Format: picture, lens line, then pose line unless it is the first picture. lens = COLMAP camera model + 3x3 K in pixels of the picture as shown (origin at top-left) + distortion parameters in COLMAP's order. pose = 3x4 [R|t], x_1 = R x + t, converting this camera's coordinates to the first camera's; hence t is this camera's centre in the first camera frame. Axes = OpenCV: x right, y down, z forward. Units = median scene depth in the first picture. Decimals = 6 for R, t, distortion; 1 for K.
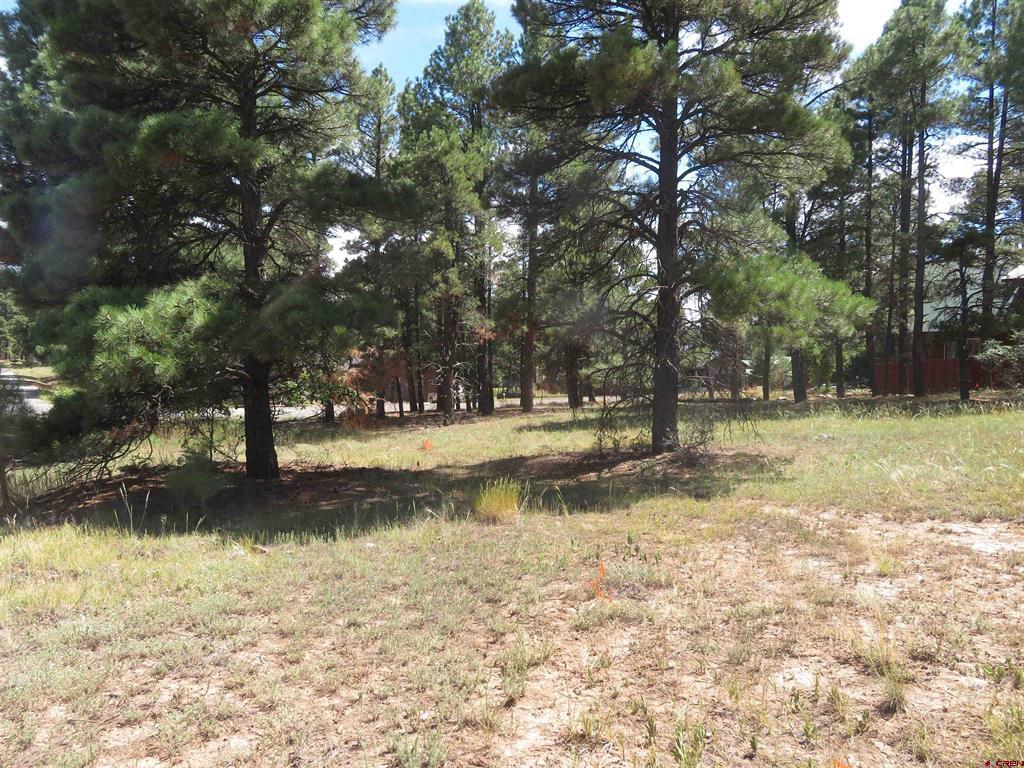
lens RADIAL K [[736.1, 0, 510.6], [0, 736.1, 382.4], [0, 0, 1]] dist [-0.003925, 0.000221]
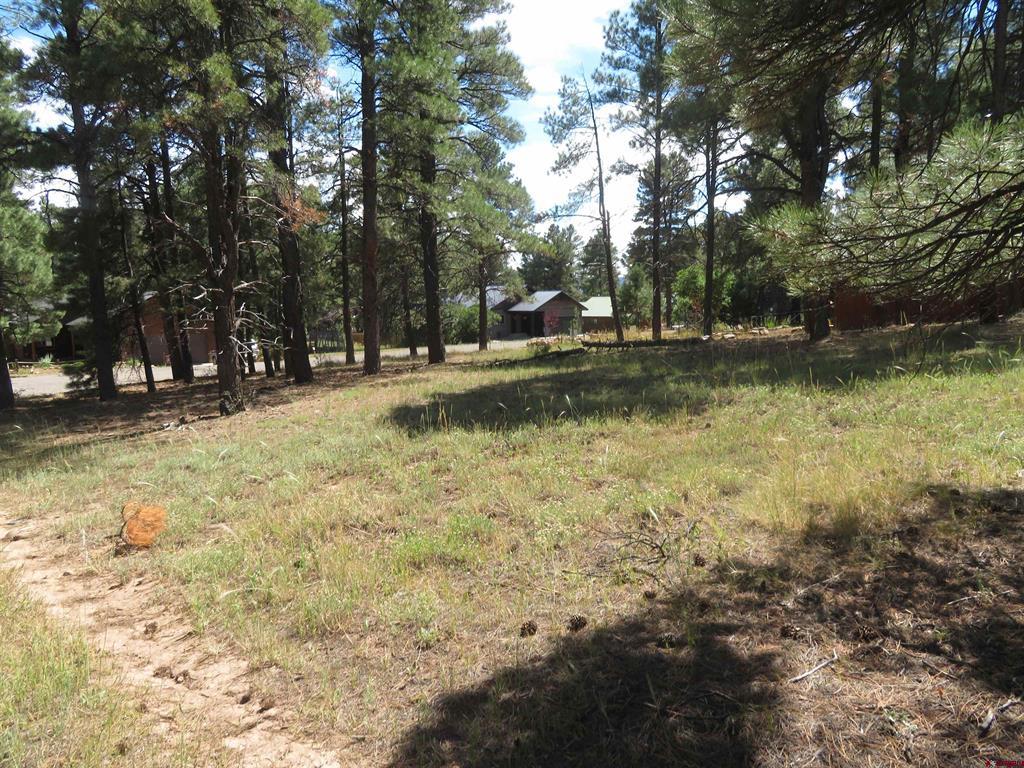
lens RADIAL K [[736.1, 0, 510.6], [0, 736.1, 382.4], [0, 0, 1]] dist [-0.003925, 0.000221]
pose [[0.964118, -0.051357, 0.260459, -0.025698], [0.033559, 0.996816, 0.072326, 0.007385], [-0.263344, -0.060990, 0.962772, 0.388775]]
